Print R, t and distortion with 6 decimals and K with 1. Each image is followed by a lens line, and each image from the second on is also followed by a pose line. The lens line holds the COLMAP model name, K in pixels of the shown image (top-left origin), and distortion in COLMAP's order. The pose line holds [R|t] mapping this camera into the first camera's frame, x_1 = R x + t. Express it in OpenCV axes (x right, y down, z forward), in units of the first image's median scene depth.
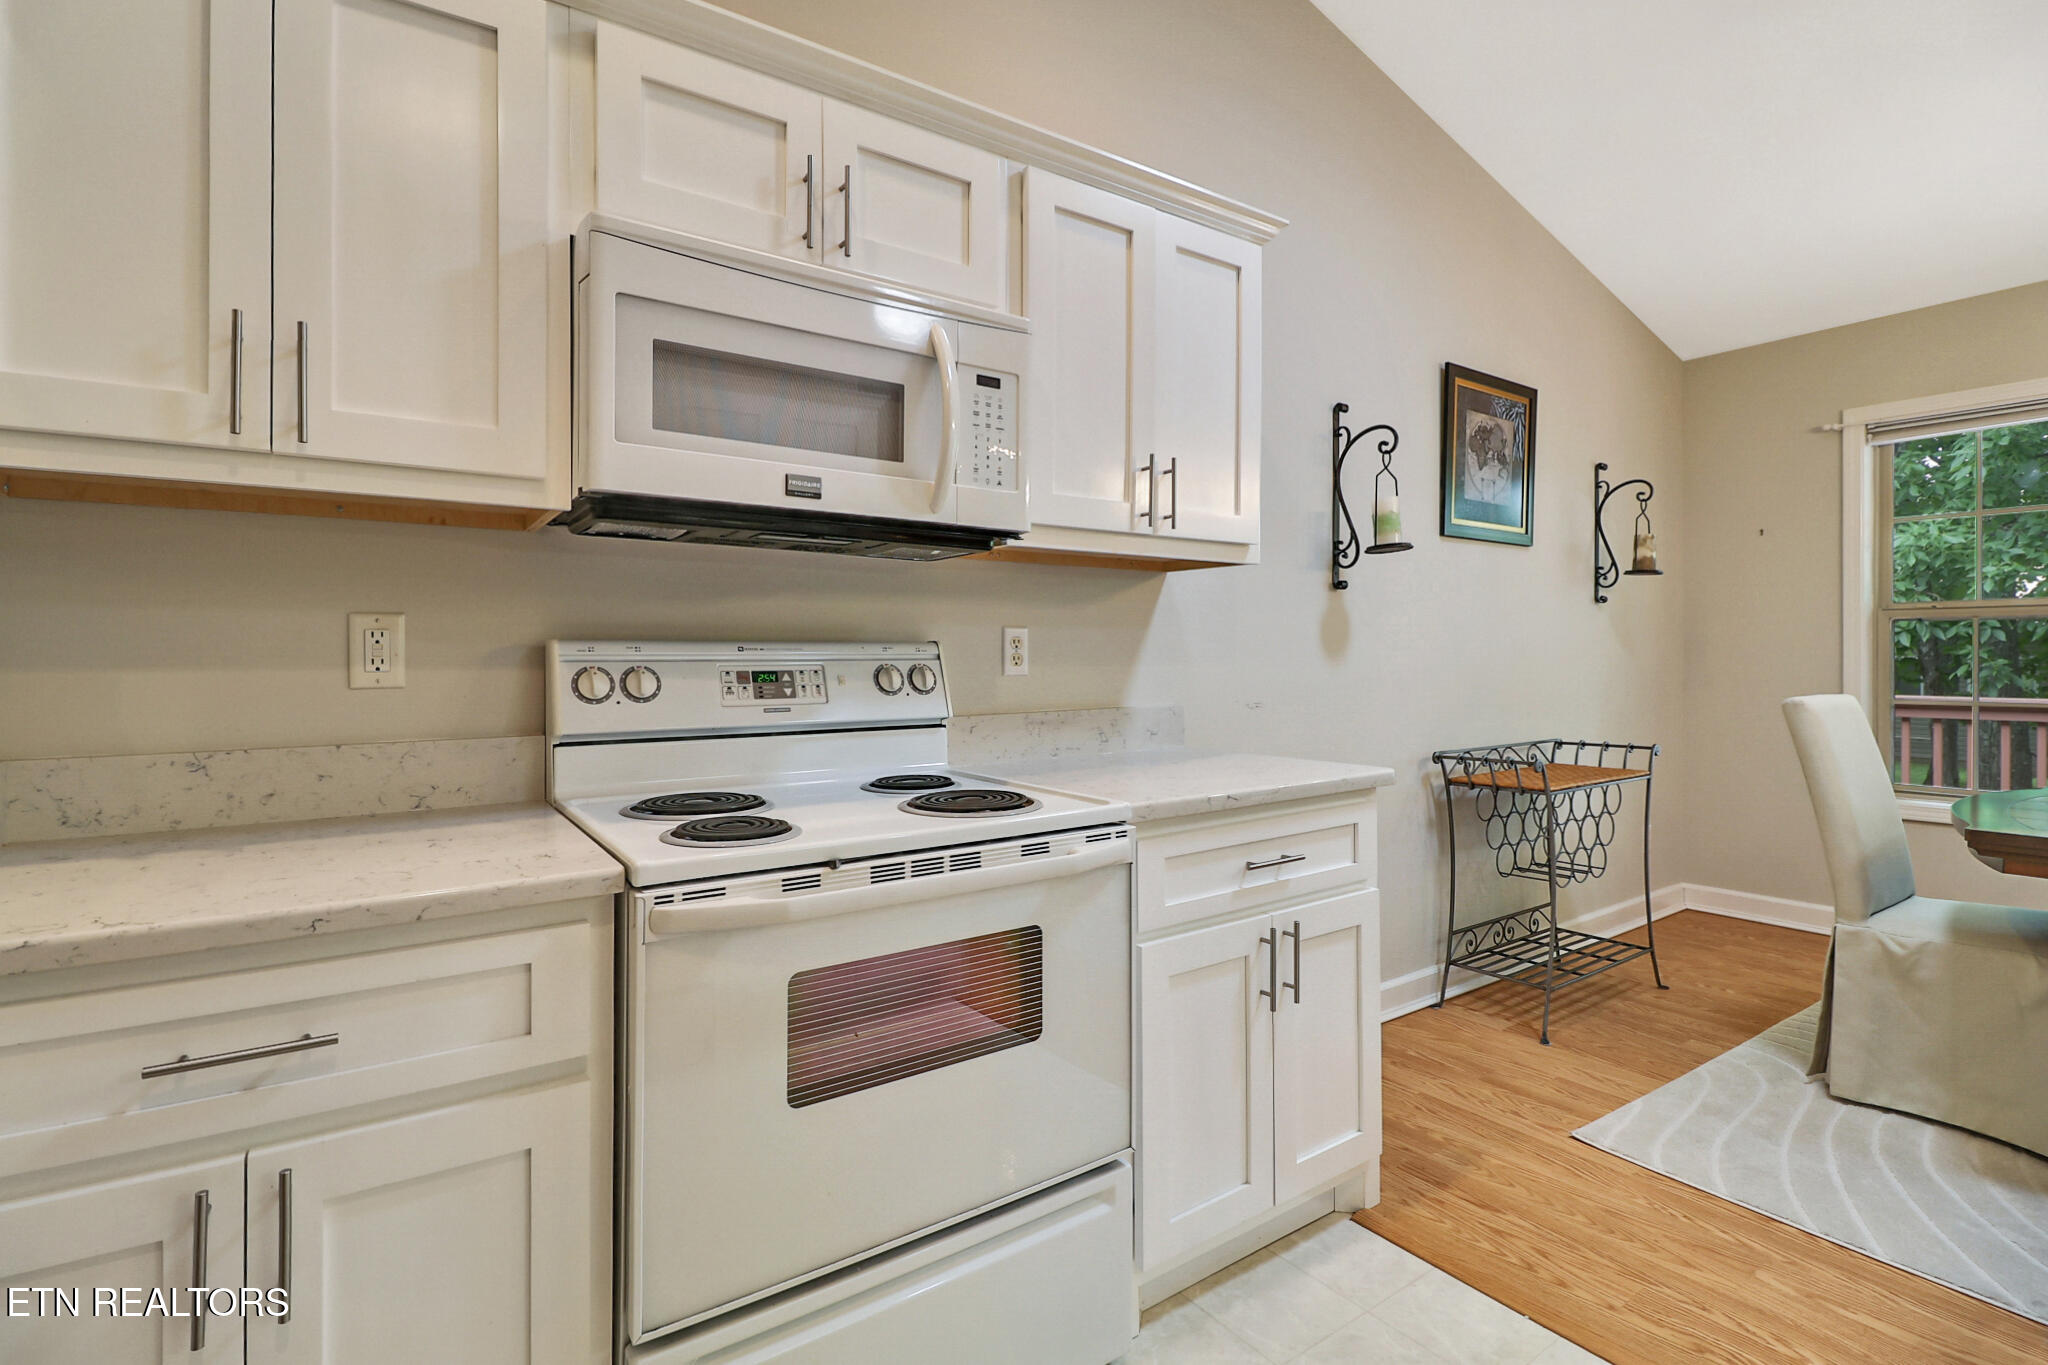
lens RADIAL K [[939.2, 0, 1010.3], [0, 939.2, 658.8], [0, 0, 1]] dist [-0.002982, -0.012309]
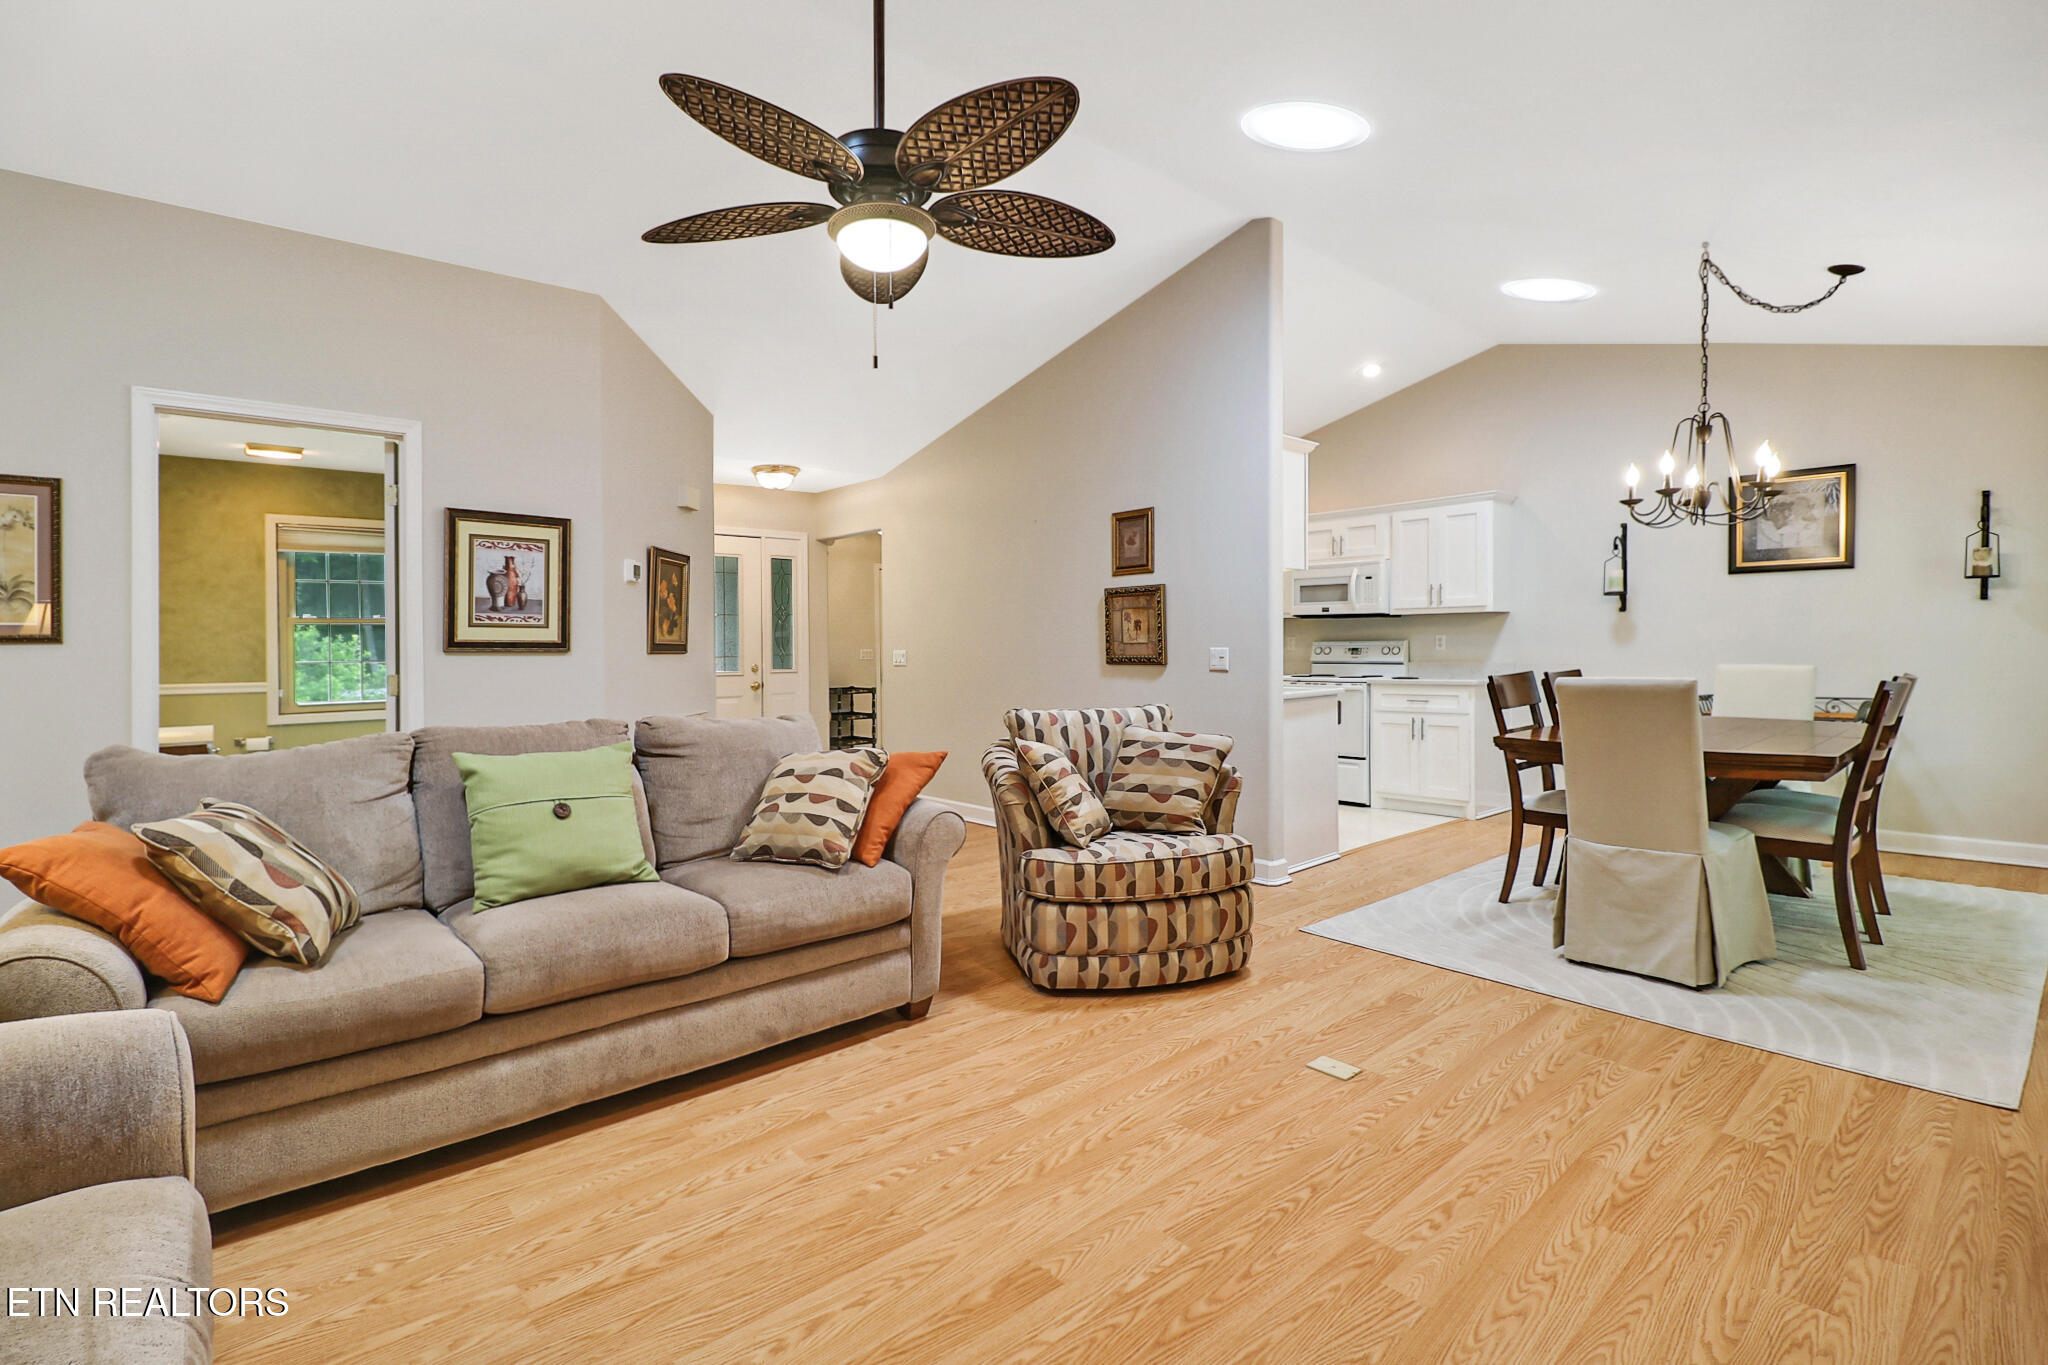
lens RADIAL K [[939.2, 0, 990.1], [0, 939.2, 640.1], [0, 0, 1]] dist [-0.002982, -0.012309]
pose [[0.112456, -0.002132, -0.993654, 3.388806], [0.008067, 0.999967, -0.001233, -0.026113], [0.993624, -0.007877, 0.112470, -0.972728]]
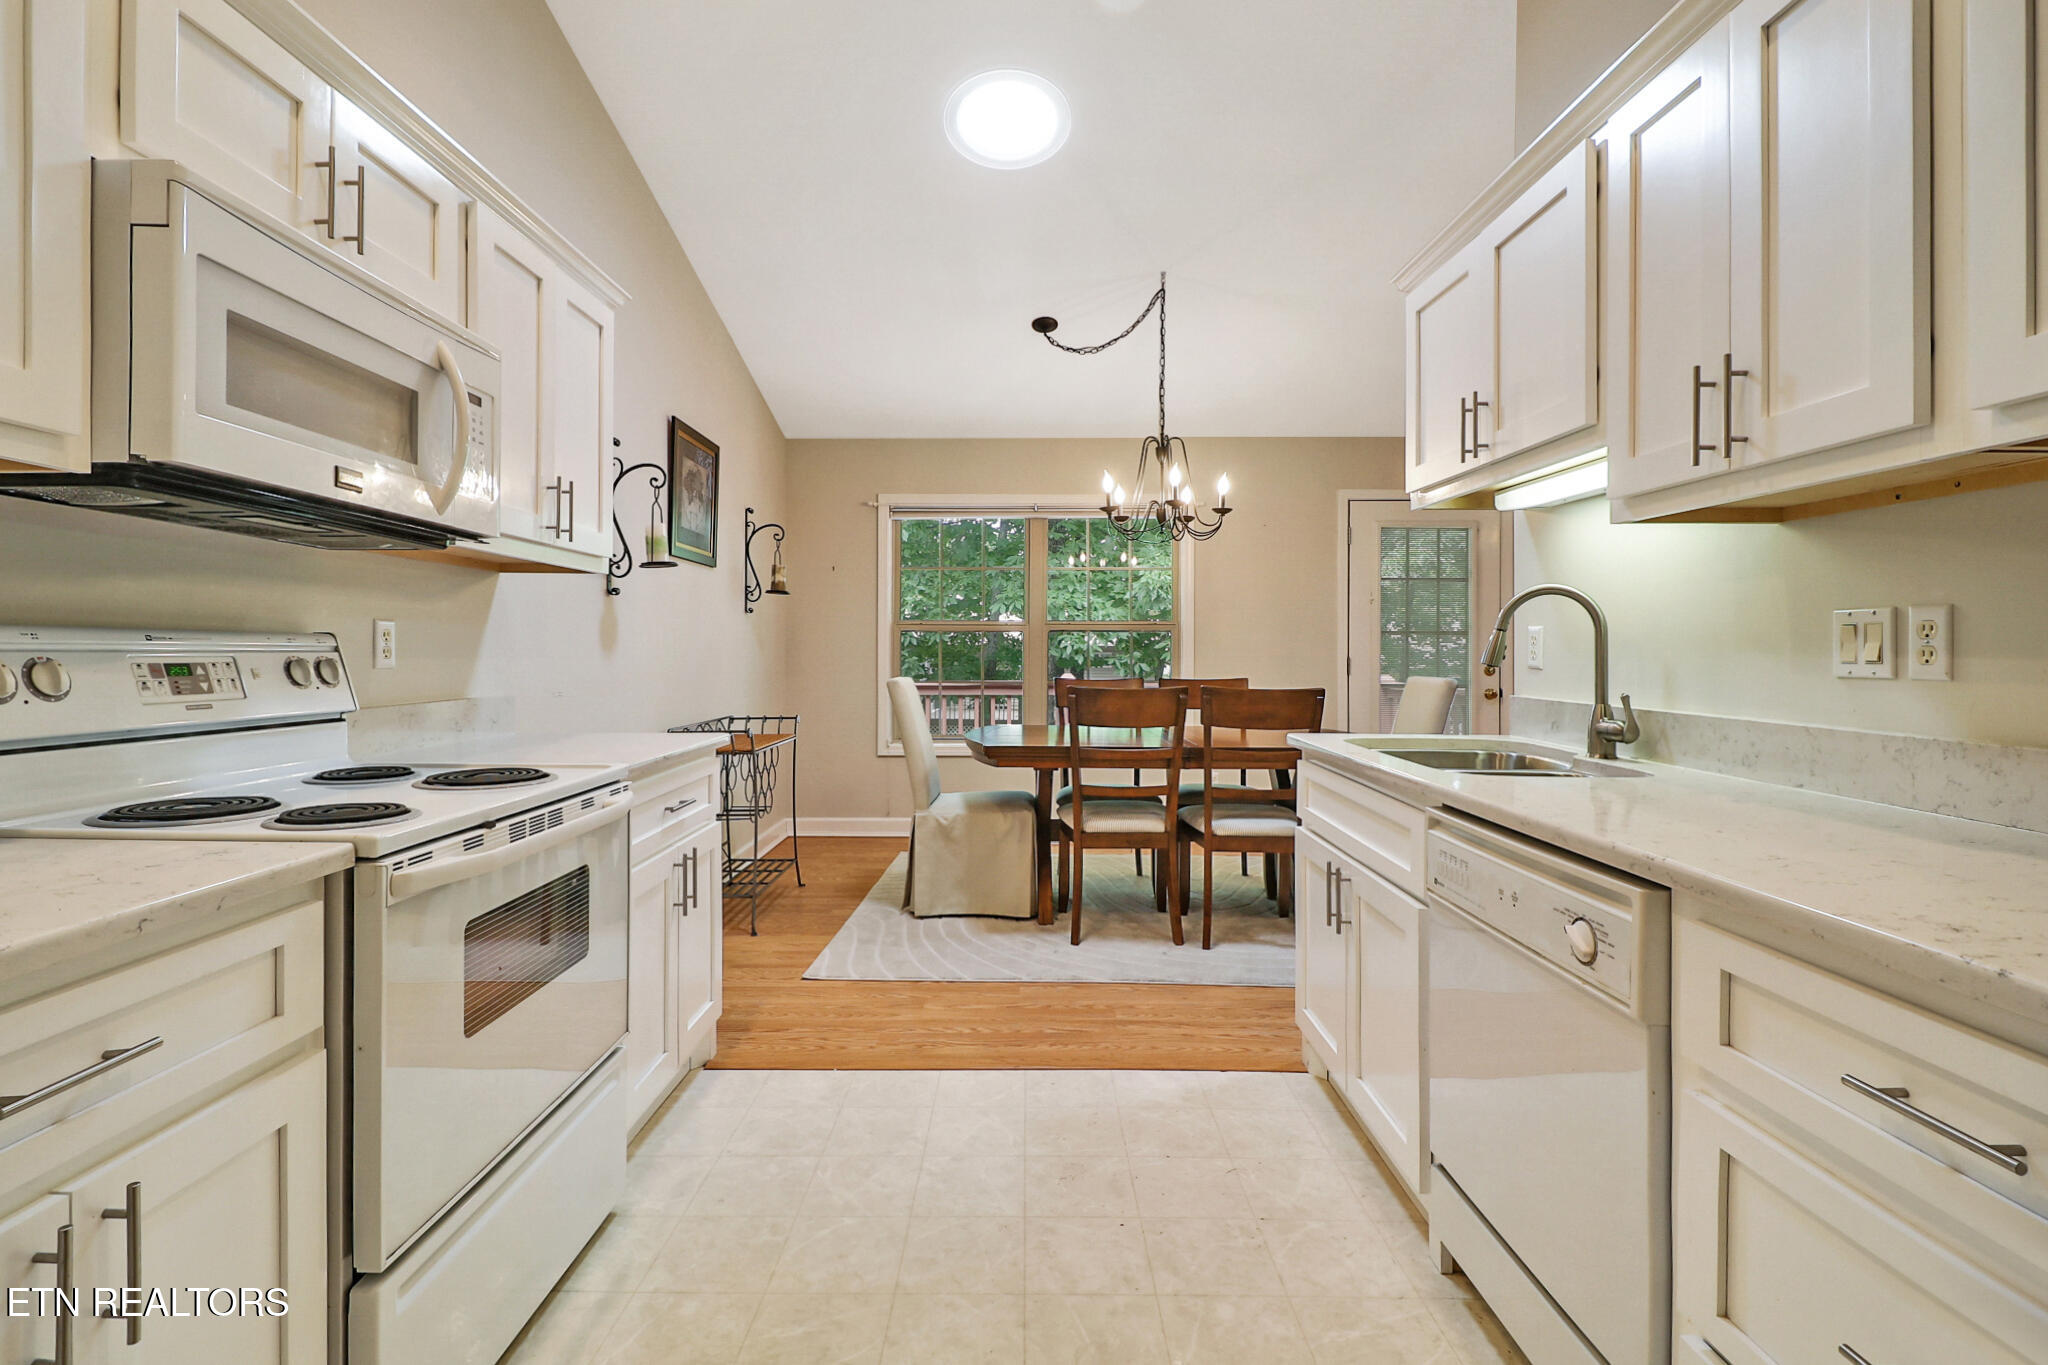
lens RADIAL K [[939.2, 0, 1008.1], [0, 939.2, 662.7], [0, 0, 1]] dist [-0.002982, -0.012309]
pose [[0.571318, -0.002178, 0.820726, -0.495943], [-0.003861, 0.999978, 0.005341, 0.004550], [-0.820720, -0.006220, 0.571297, -0.127554]]
